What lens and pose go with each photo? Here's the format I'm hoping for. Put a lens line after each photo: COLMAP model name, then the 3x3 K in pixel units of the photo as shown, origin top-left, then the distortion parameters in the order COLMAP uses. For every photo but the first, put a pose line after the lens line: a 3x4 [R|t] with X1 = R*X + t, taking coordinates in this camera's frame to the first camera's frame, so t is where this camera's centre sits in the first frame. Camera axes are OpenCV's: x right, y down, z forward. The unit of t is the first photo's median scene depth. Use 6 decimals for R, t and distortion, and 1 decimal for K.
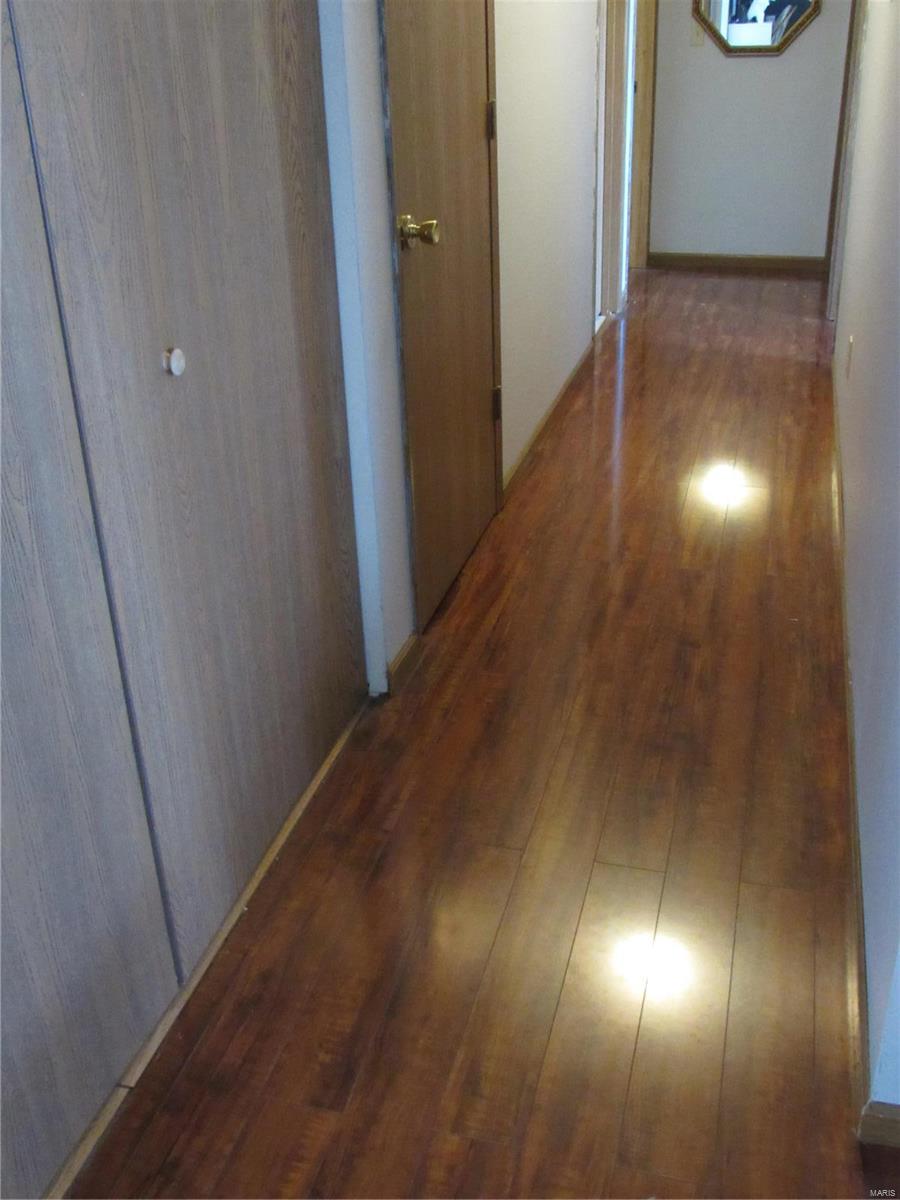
lens RADIAL K [[1173.2, 0, 450.0], [0, 1173.2, 600.0], [0, 0, 1]] dist [-0.067087, 0.008503]
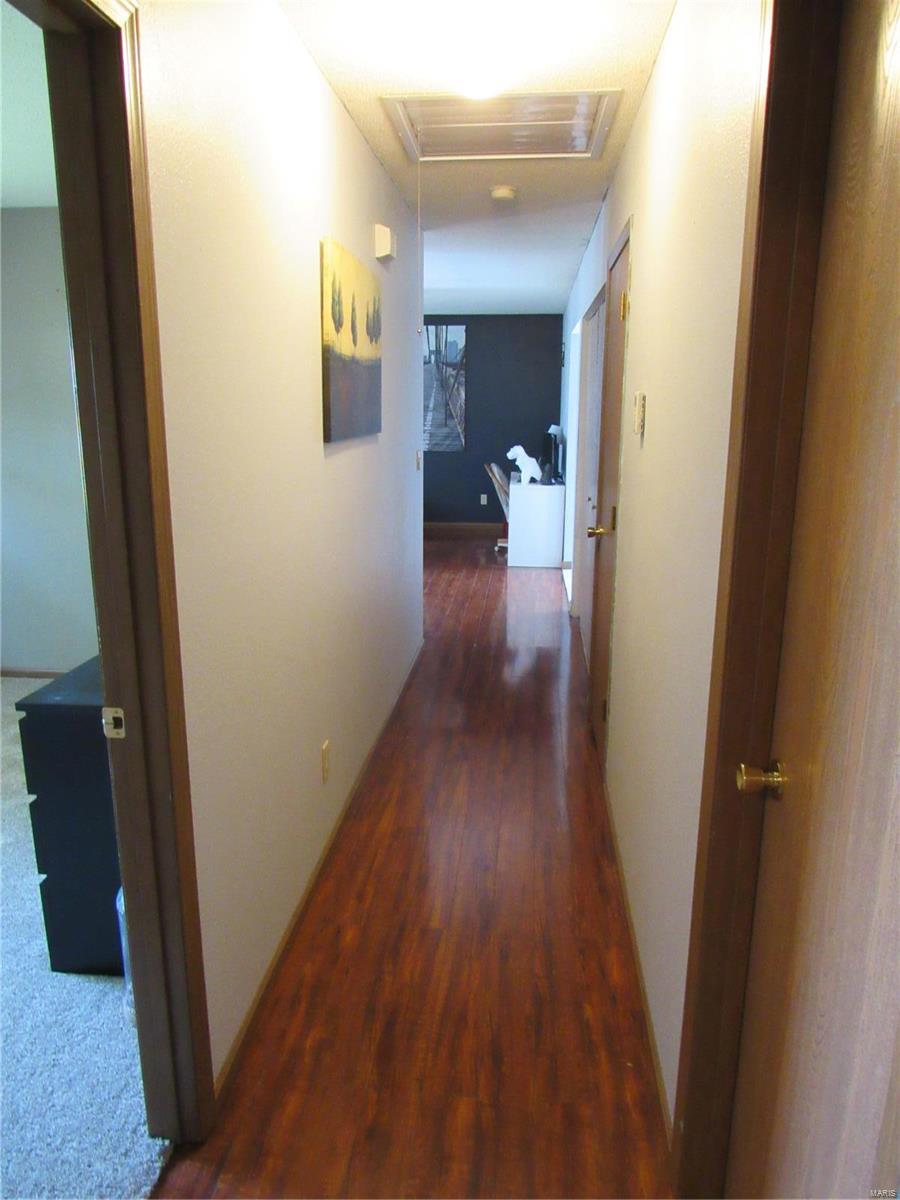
lens RADIAL K [[858.7, 0, 450.0], [0, 858.7, 600.0], [0, 0, 1]] dist [-0.043285, 0.034510]
pose [[-0.984238, 0.066033, -0.164060, 0.279626], [-0.057735, 0.756875, 0.651005, -0.673340], [0.167160, 0.650216, -0.741132, 1.202886]]
